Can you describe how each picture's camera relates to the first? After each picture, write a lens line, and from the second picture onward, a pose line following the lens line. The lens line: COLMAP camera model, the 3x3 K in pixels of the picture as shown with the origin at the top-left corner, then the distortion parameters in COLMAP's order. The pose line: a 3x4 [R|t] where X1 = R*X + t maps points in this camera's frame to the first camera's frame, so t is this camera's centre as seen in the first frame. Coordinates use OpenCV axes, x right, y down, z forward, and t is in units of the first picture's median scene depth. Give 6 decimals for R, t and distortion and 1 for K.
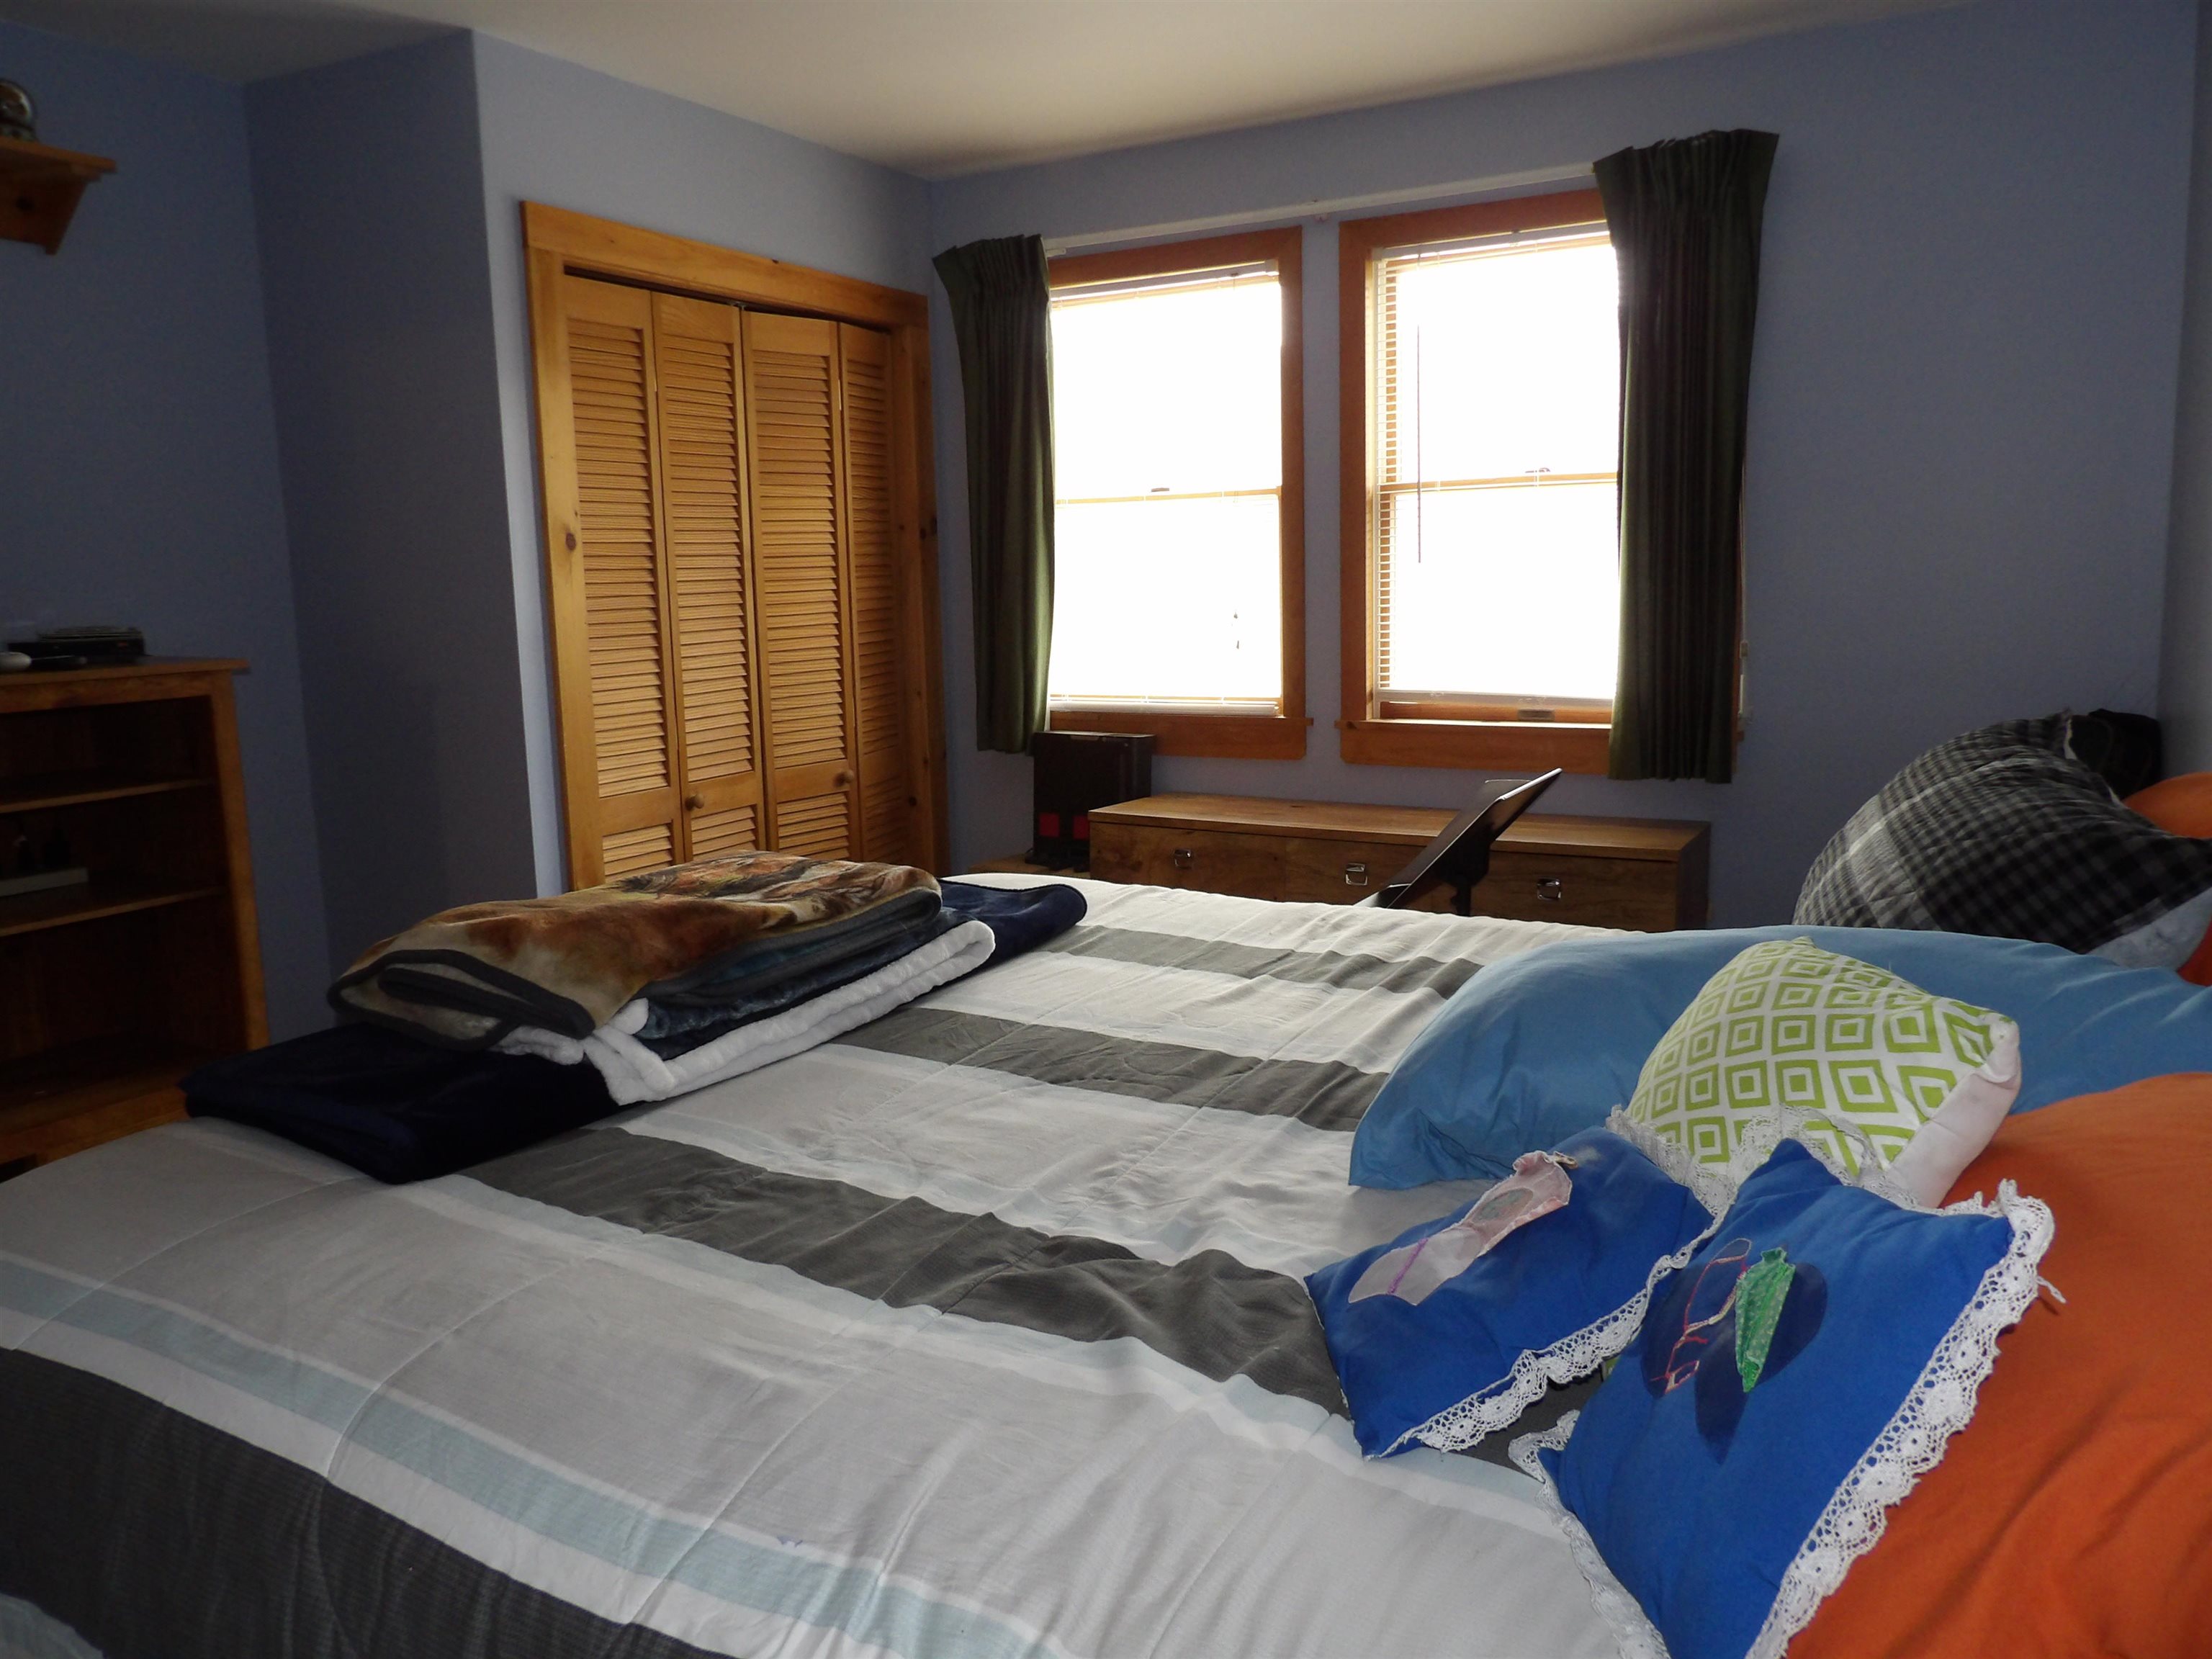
lens RADIAL K [[1546.4, 0, 1106.0], [0, 1546.4, 829.5], [0, 0, 1]] dist [-0.053997, 0.056939]
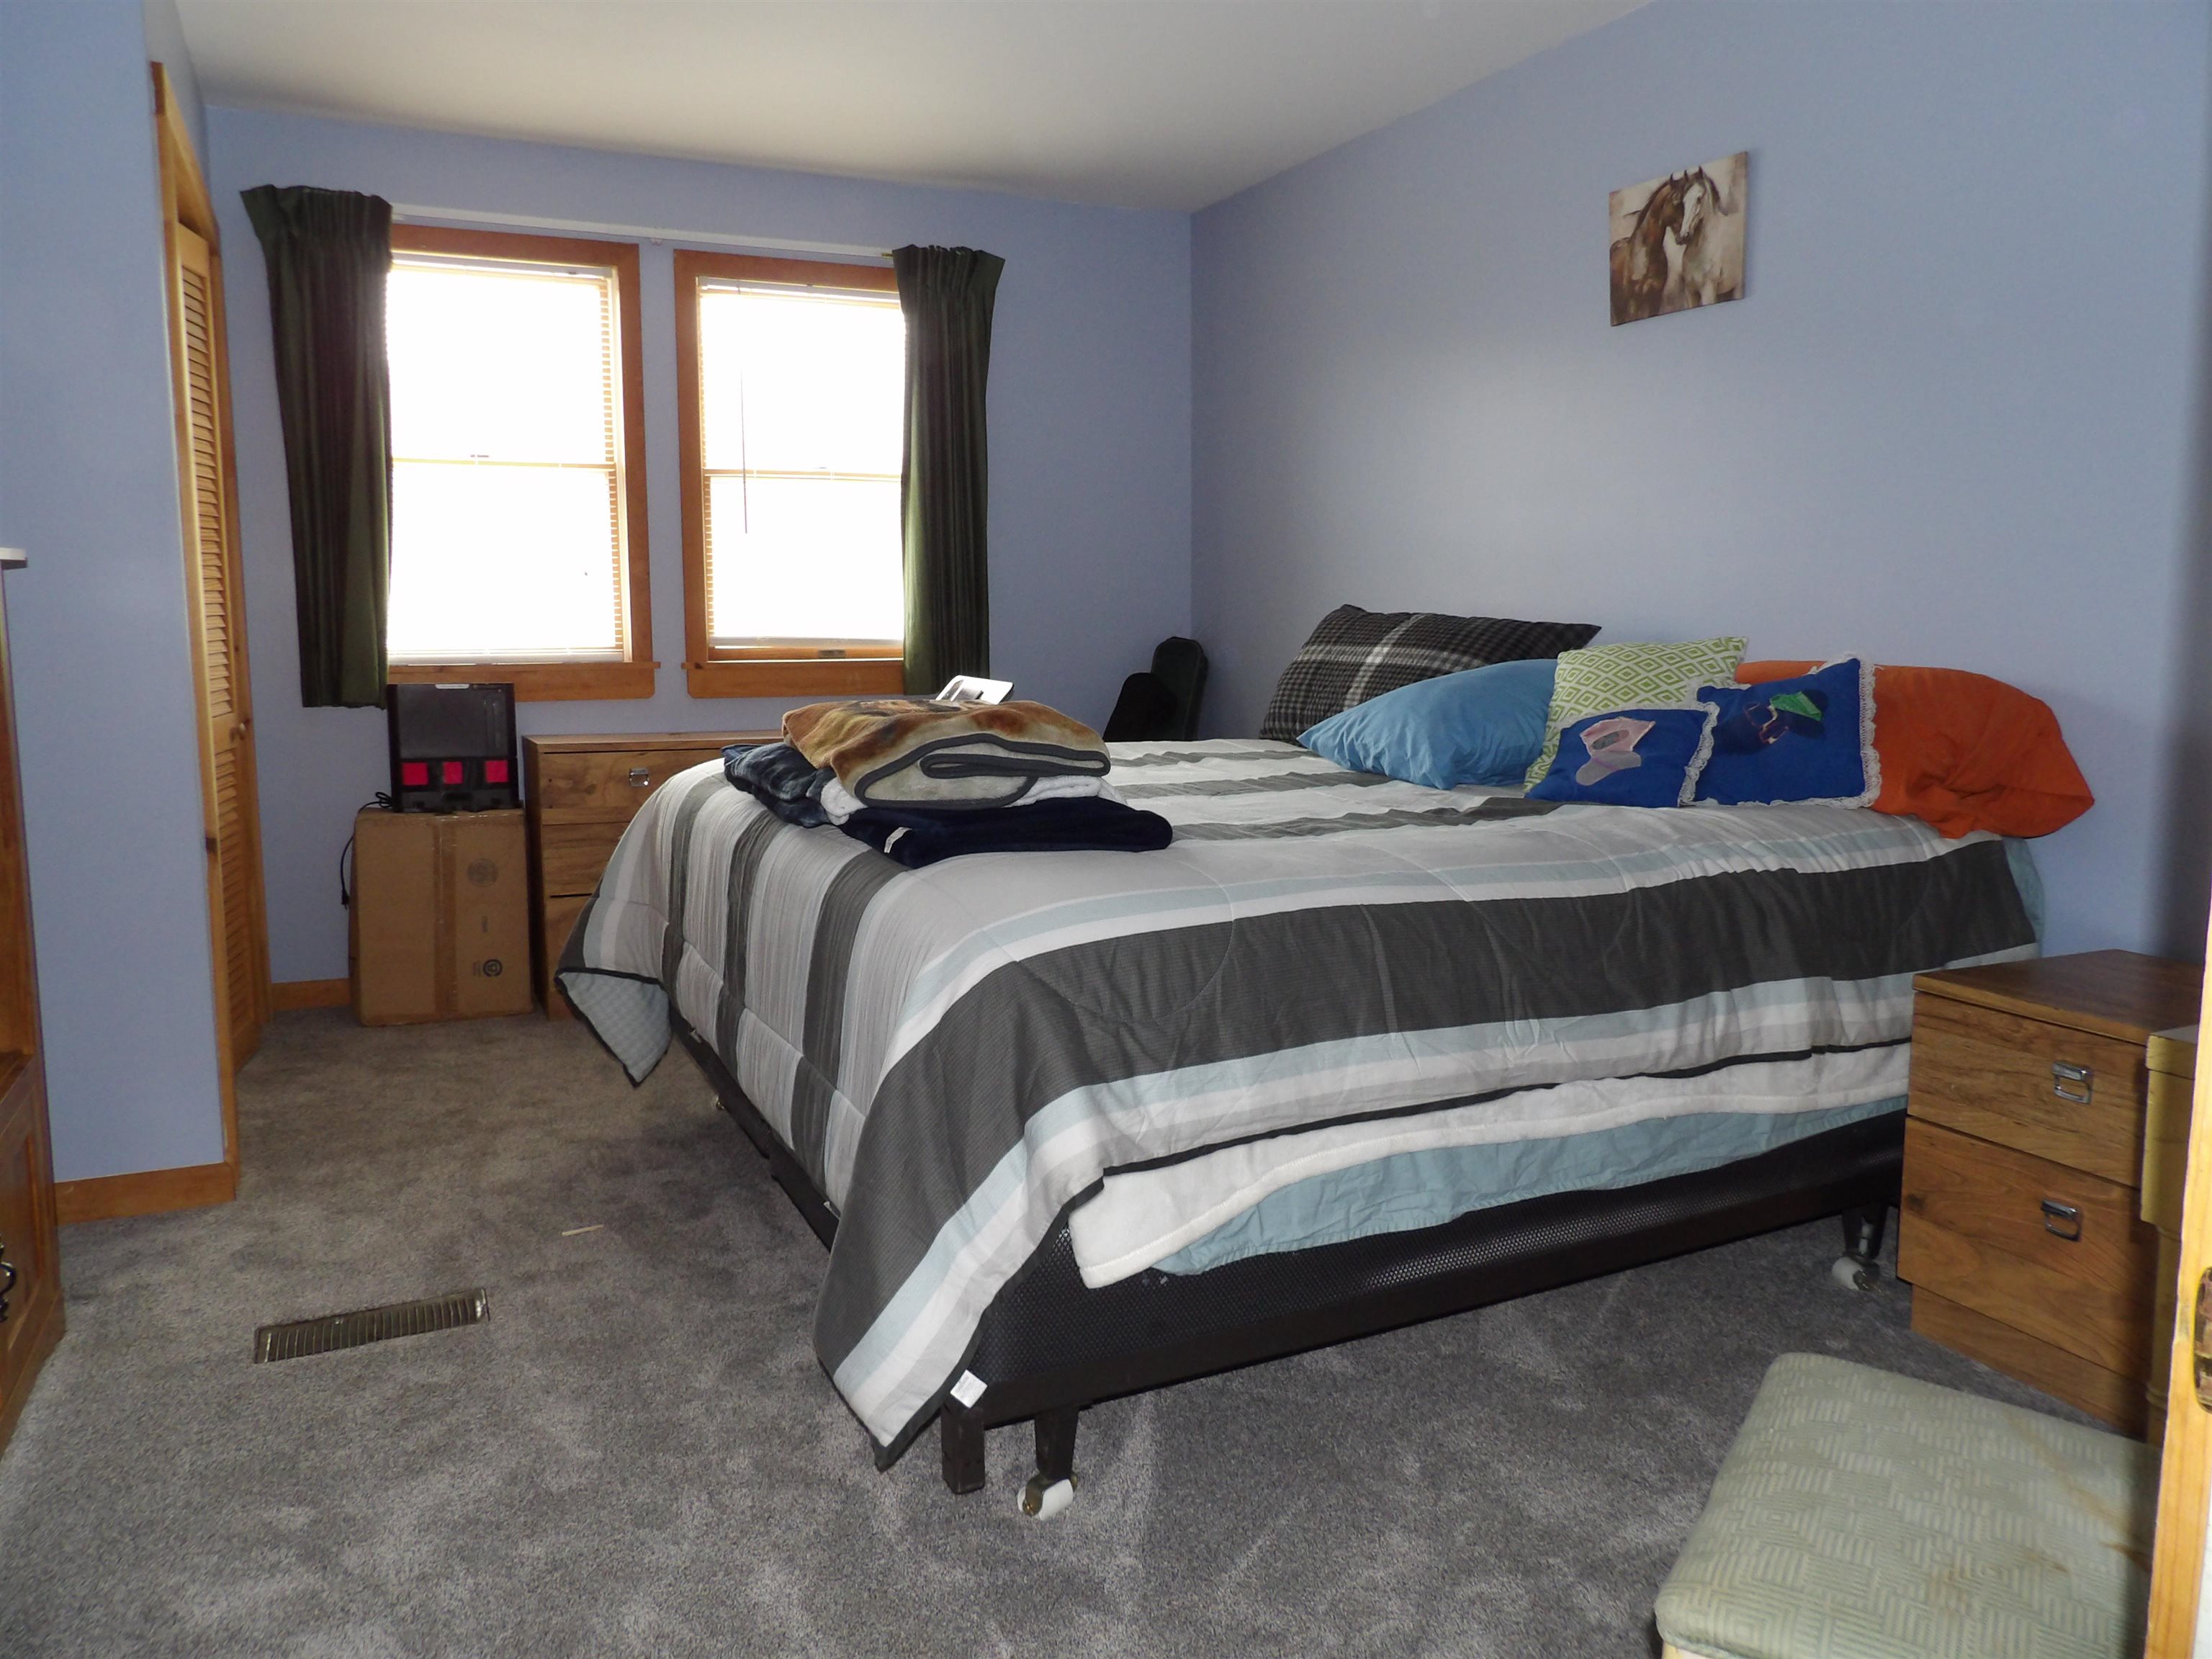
lens RADIAL K [[1560.0, 0, 1096.5], [0, 1560.0, 817.3], [0, 0, 1]] dist [-0.039162, 0.031330]
pose [[0.575988, -0.087956, 0.812712, -0.664389], [0.126460, 0.991813, 0.017714, 0.068229], [-0.807617, 0.092573, 0.582396, 0.055269]]
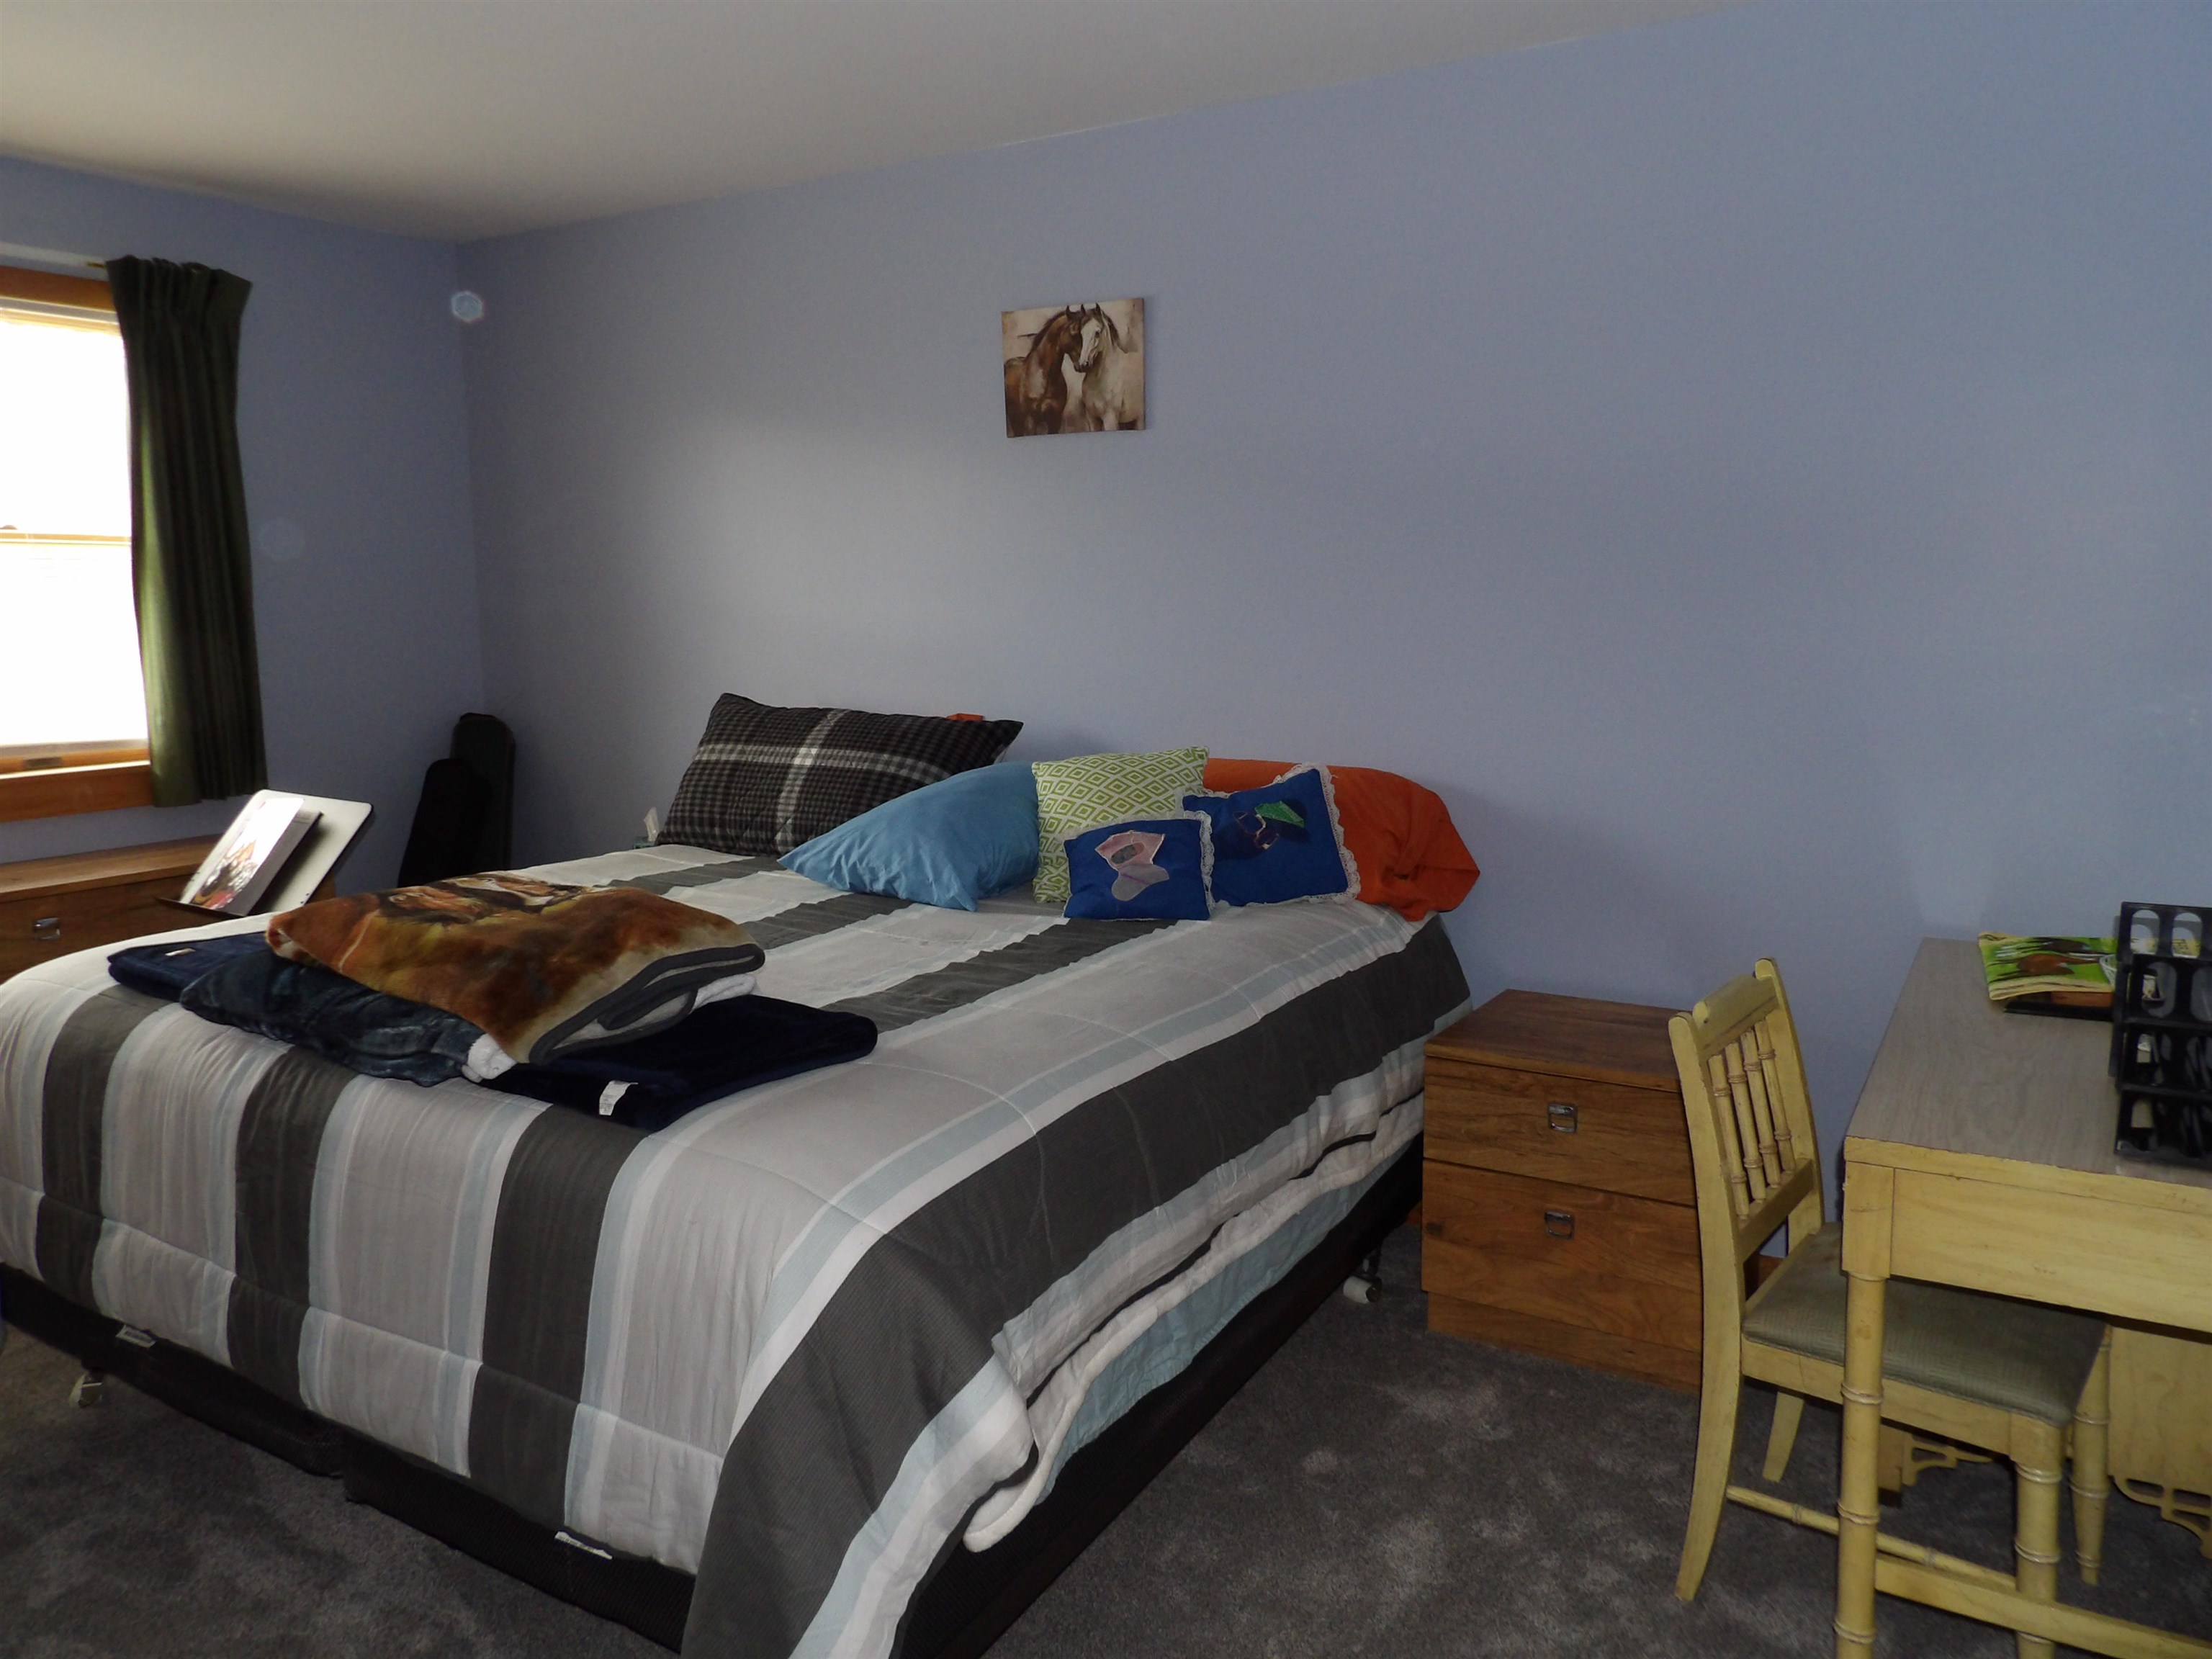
lens RADIAL K [[1546.4, 0, 1106.0], [0, 1546.4, 829.5], [0, 0, 1]] dist [-0.053997, 0.056939]
pose [[0.022634, -0.130572, 0.991180, -0.704431], [0.173304, 0.976937, 0.124739, -0.034350], [-0.984608, 0.168953, 0.044740, 0.252395]]
